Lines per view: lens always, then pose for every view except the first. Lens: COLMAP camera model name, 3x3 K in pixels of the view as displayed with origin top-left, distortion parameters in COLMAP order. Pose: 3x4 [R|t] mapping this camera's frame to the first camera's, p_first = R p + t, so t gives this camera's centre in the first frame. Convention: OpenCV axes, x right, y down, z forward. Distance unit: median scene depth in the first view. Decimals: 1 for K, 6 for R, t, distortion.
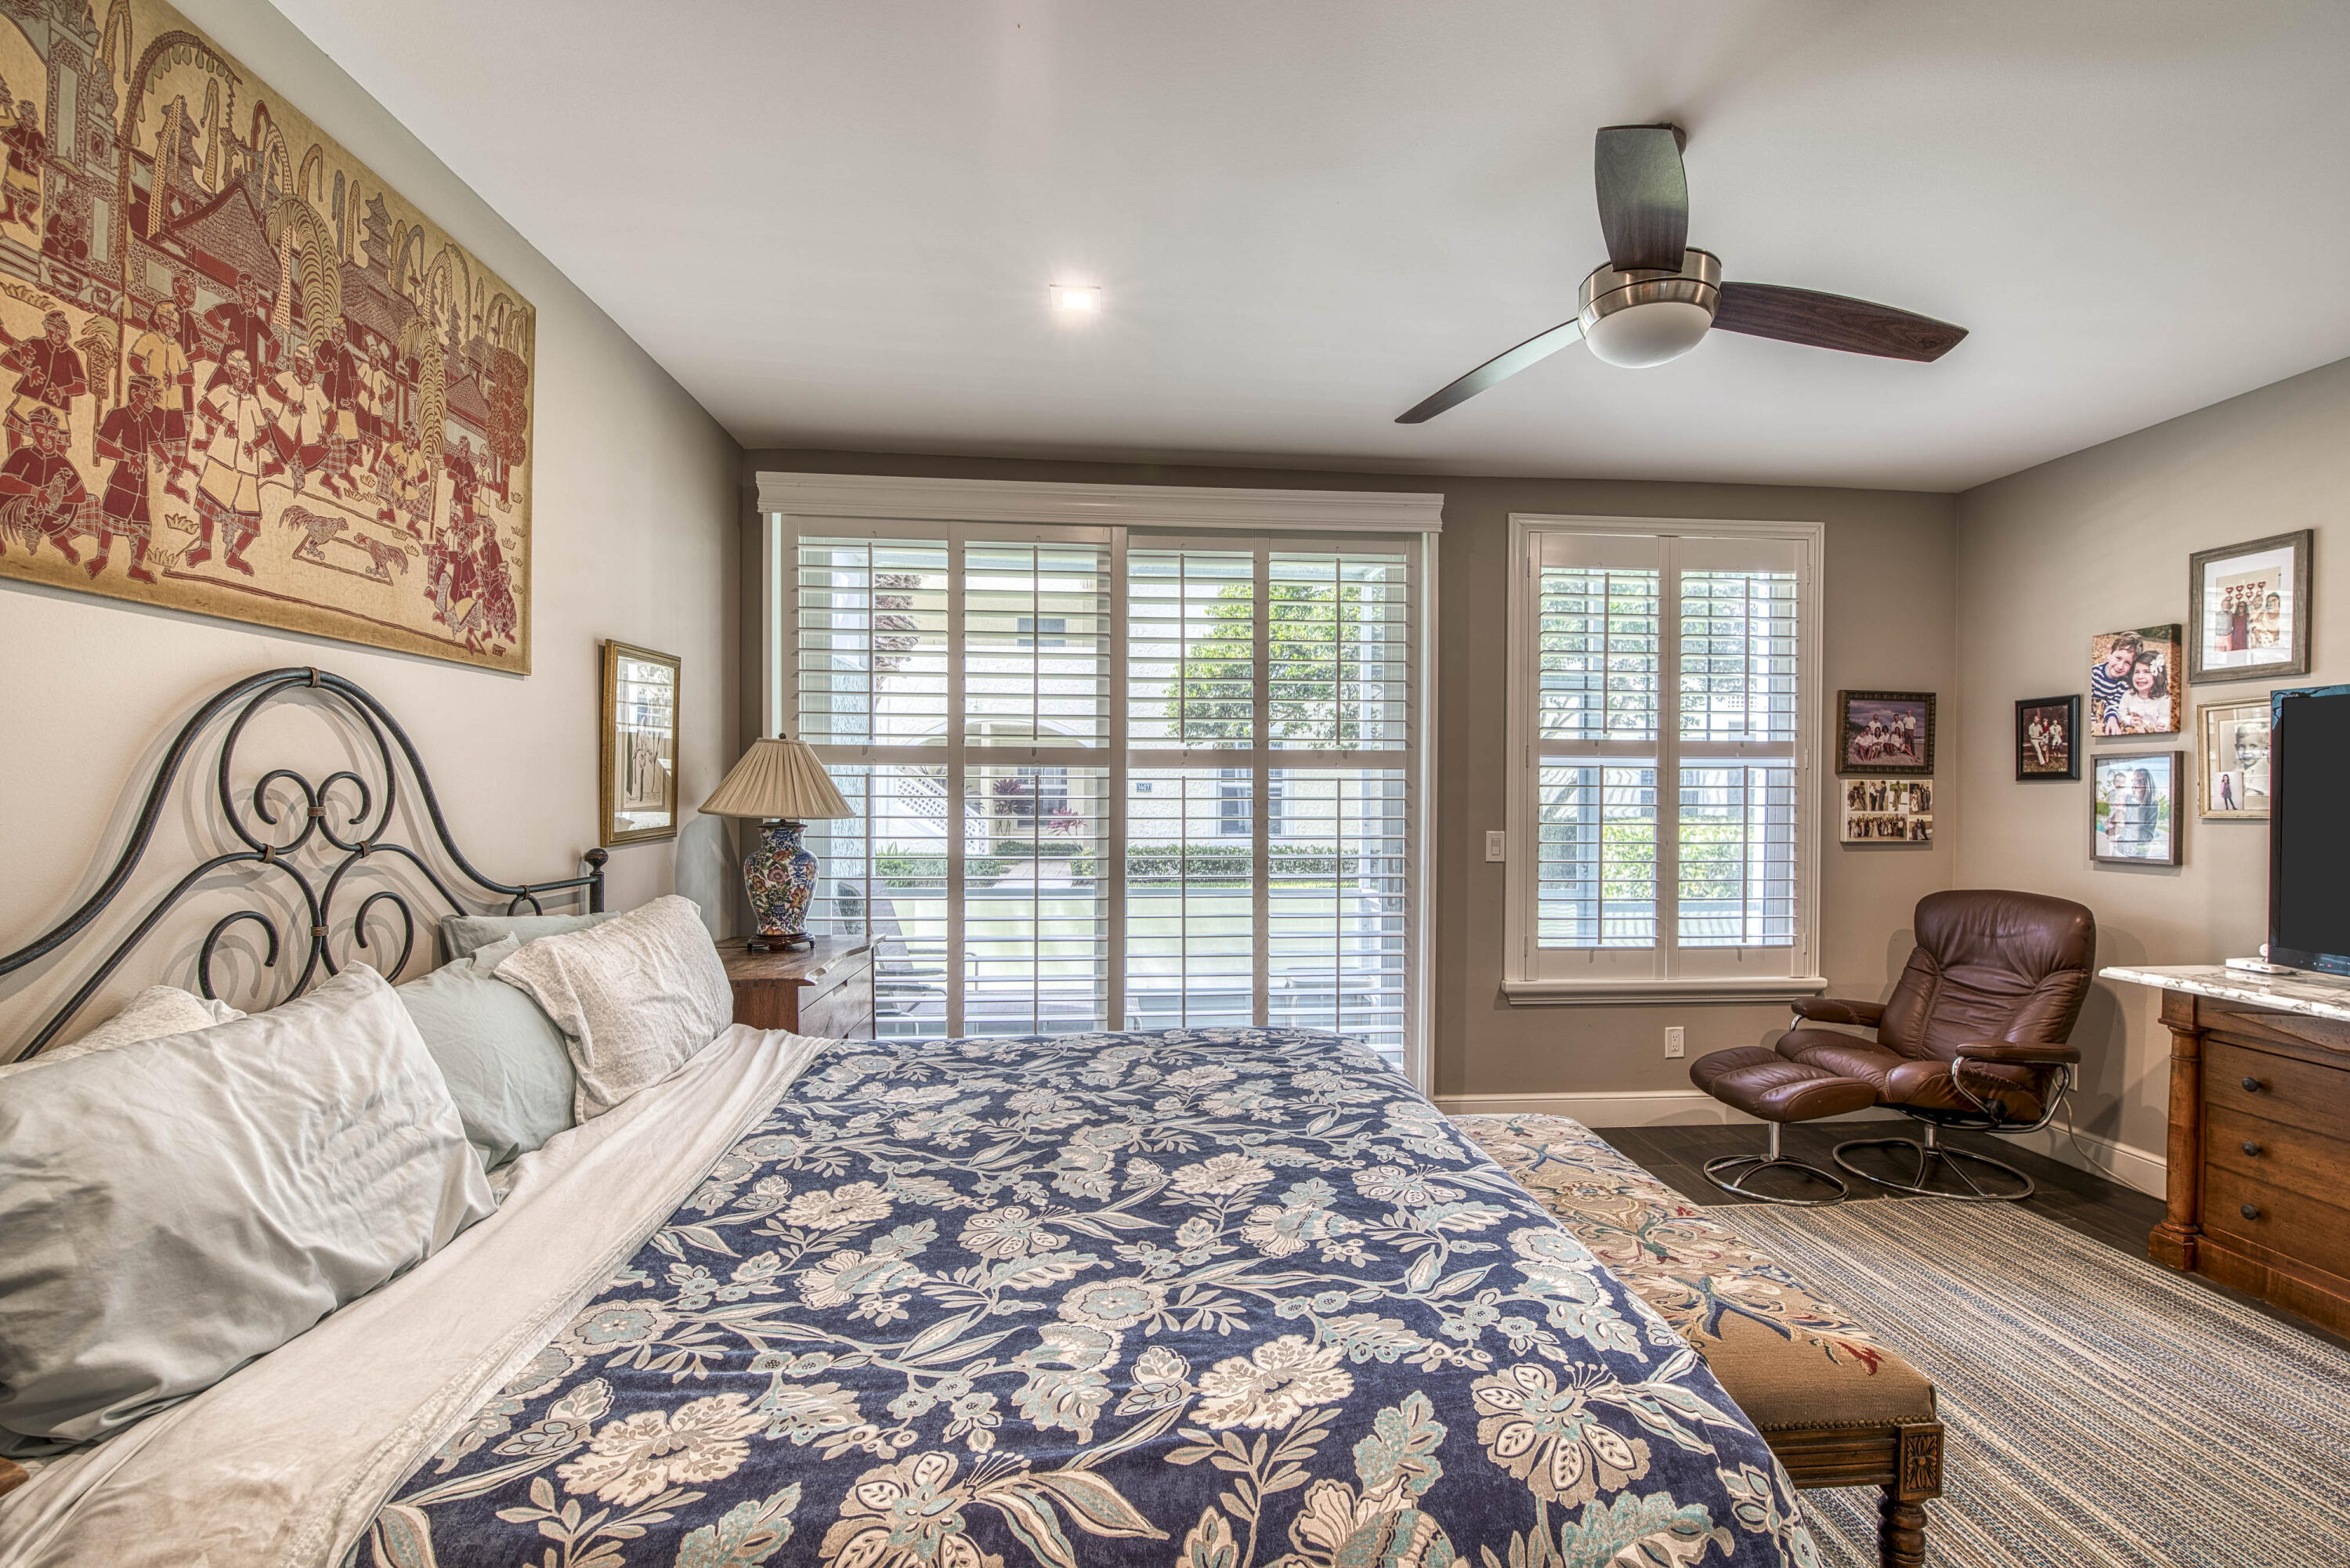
lens RADIAL K [[1011.3, 0, 1201.3], [0, 1011.3, 806.7], [0, 0, 1]] dist [-0.003295, -0.009575]
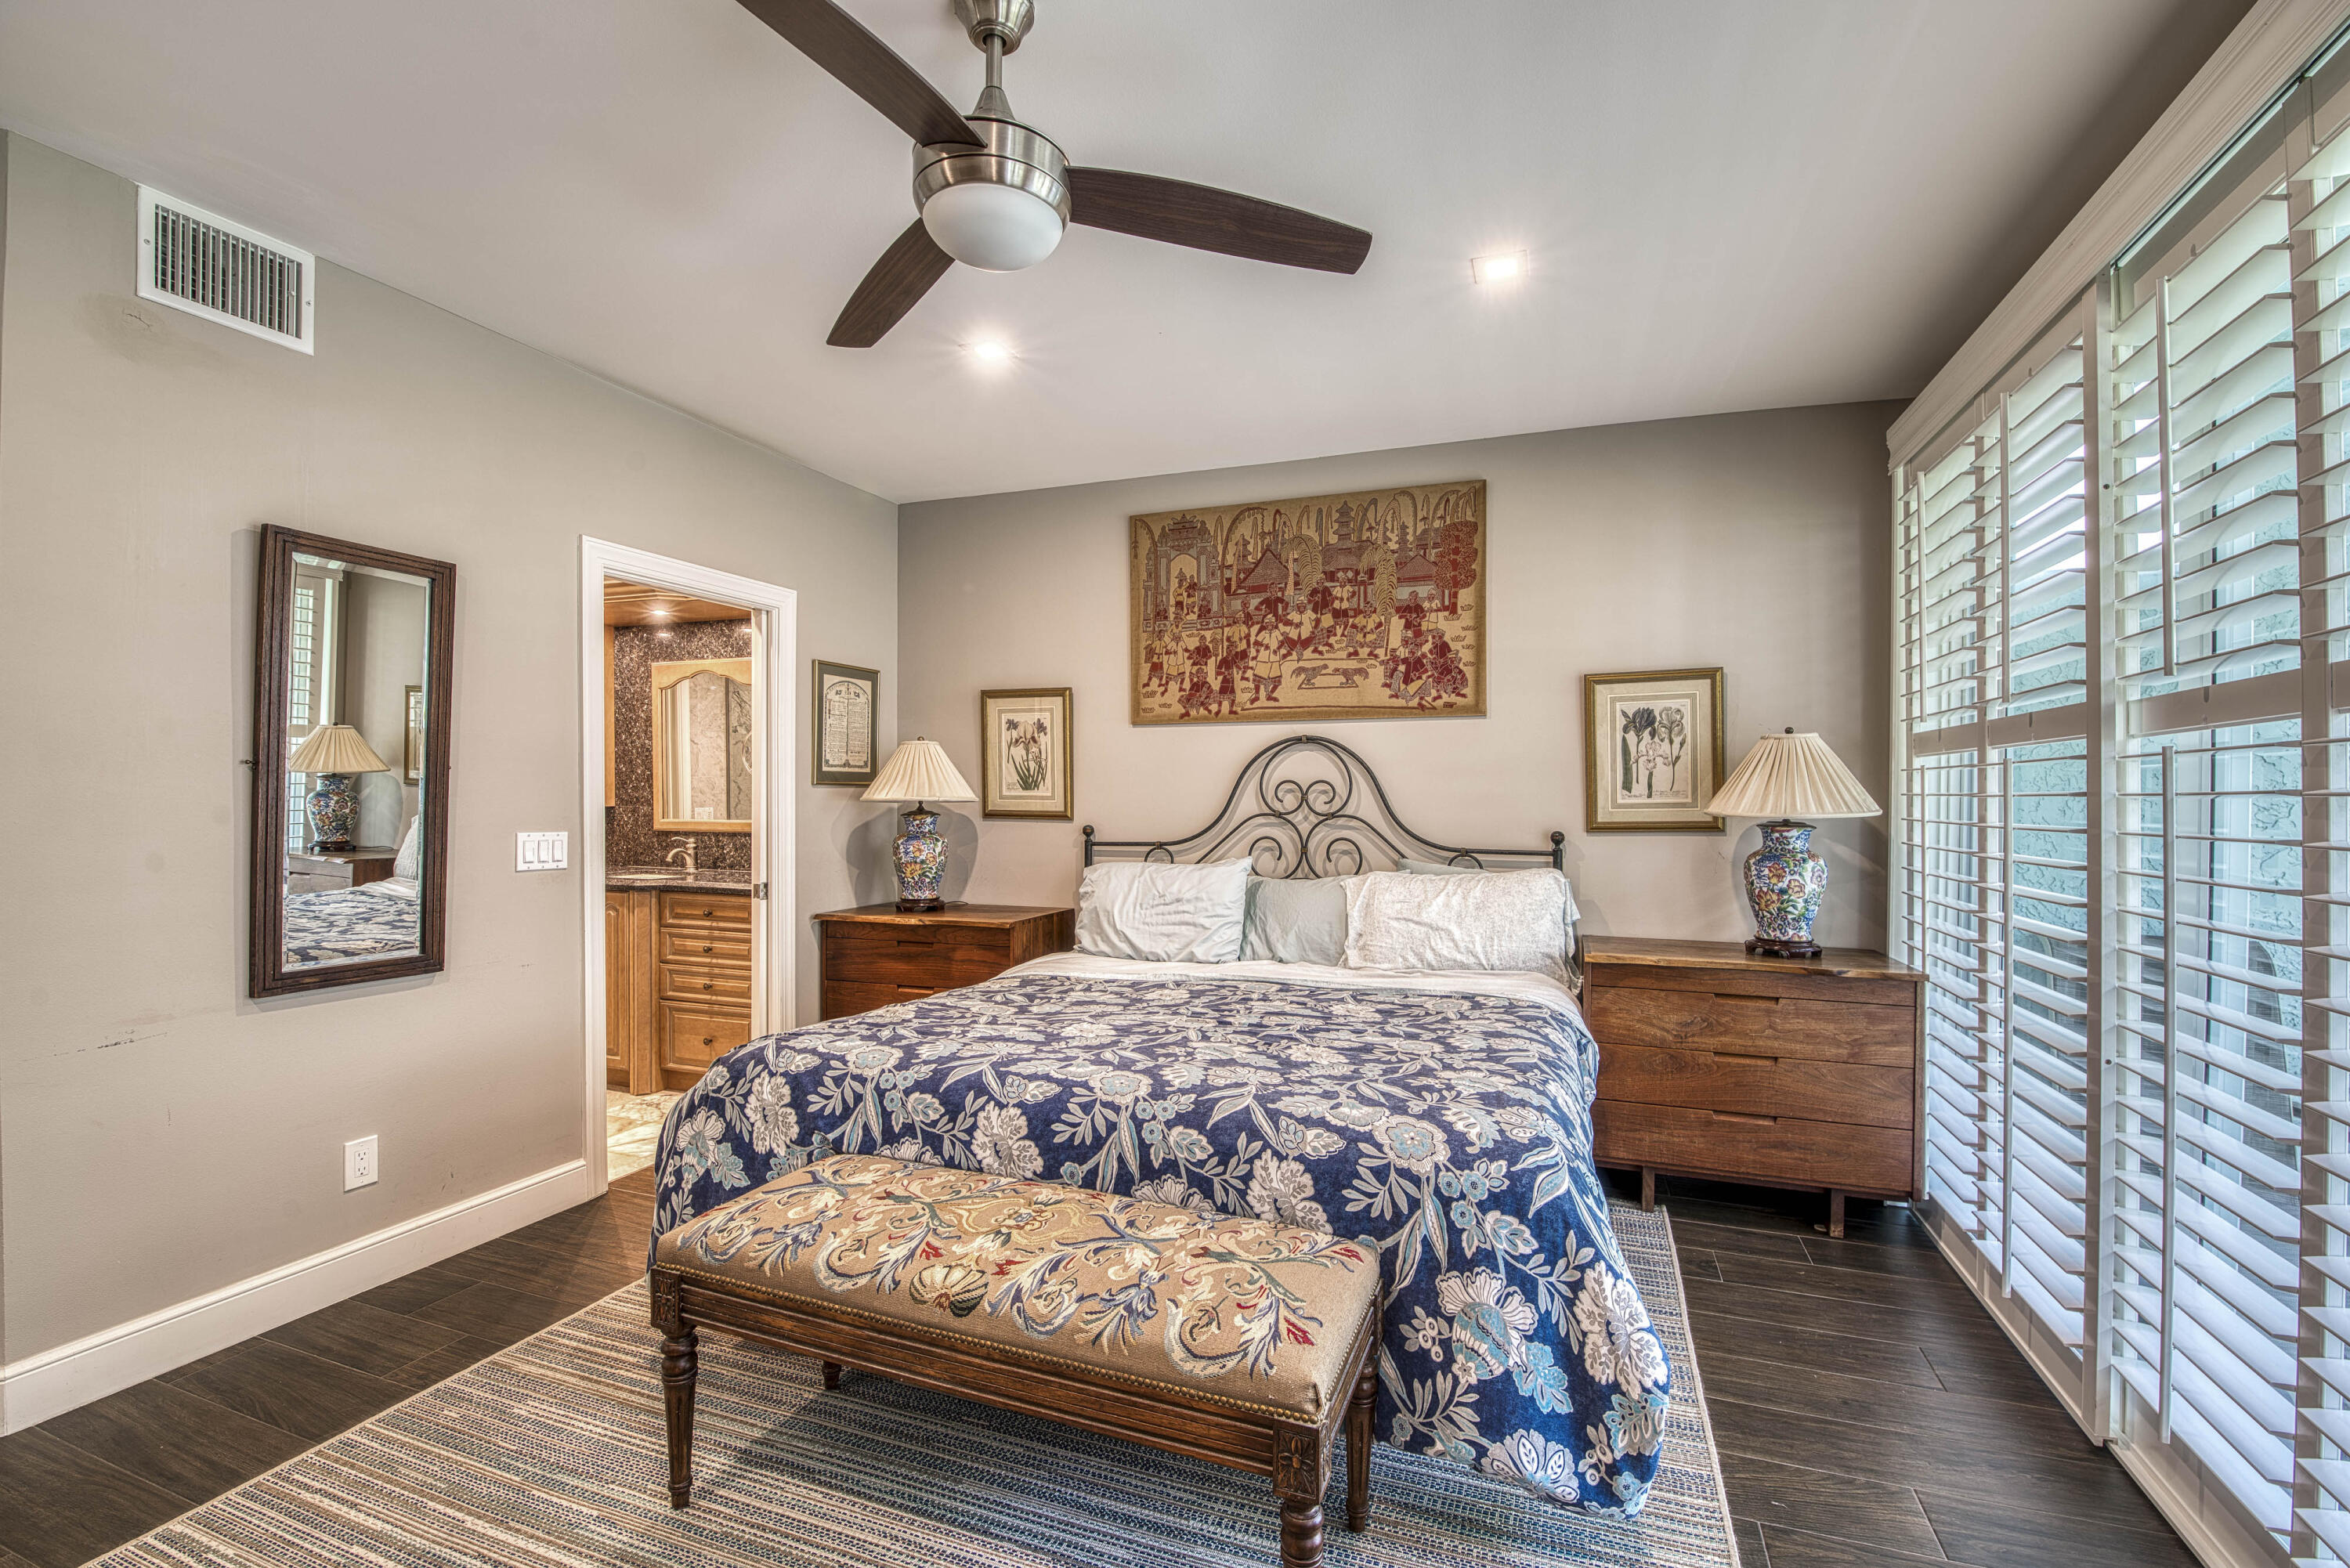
lens RADIAL K [[1011.3, 0, 1201.3], [0, 1011.3, 806.7], [0, 0, 1]] dist [-0.003295, -0.009575]
pose [[-0.417944, 0.000925, -0.908473, 1.167318], [-0.021269, 0.999715, 0.010803, 0.004566], [0.908224, 0.023837, -0.417805, 1.560782]]
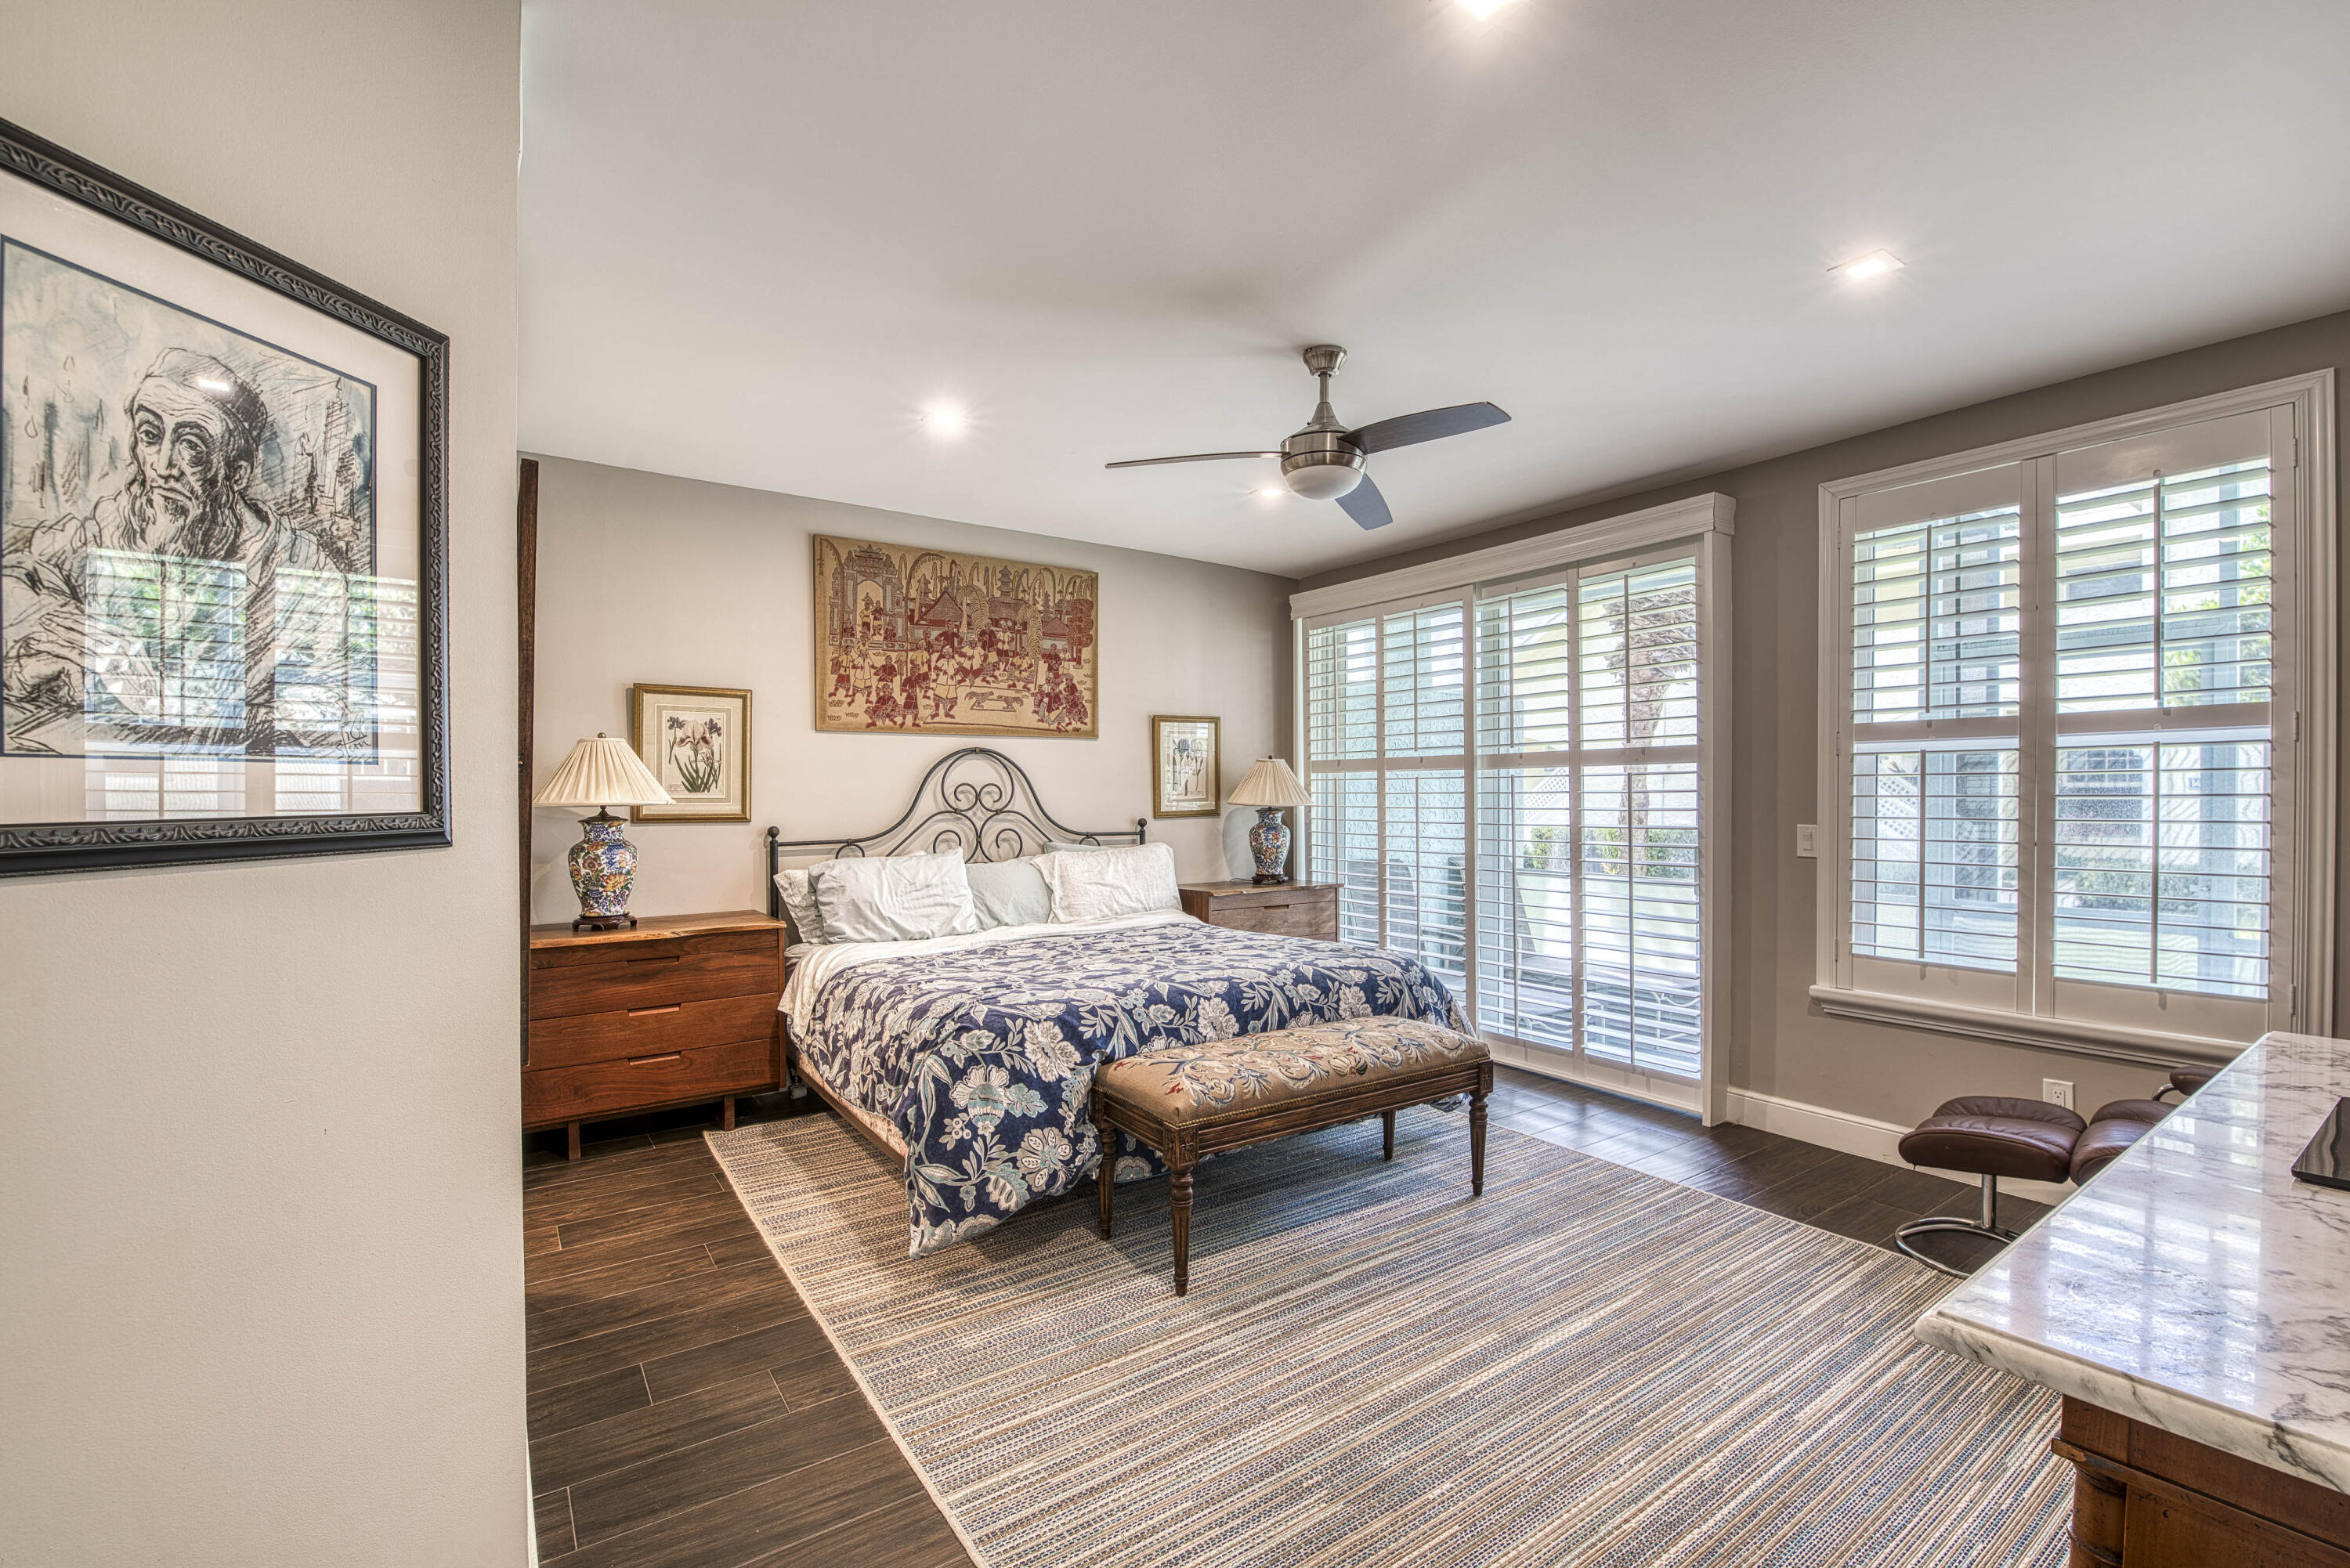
lens RADIAL K [[1011.3, 0, 1201.3], [0, 1011.3, 806.7], [0, 0, 1]] dist [-0.003295, -0.009575]
pose [[0.511451, 0.002813, -0.859308, 1.695491], [-0.006748, 0.999977, -0.000742, 0.025357], [0.859286, 0.006178, 0.511458, 0.070155]]
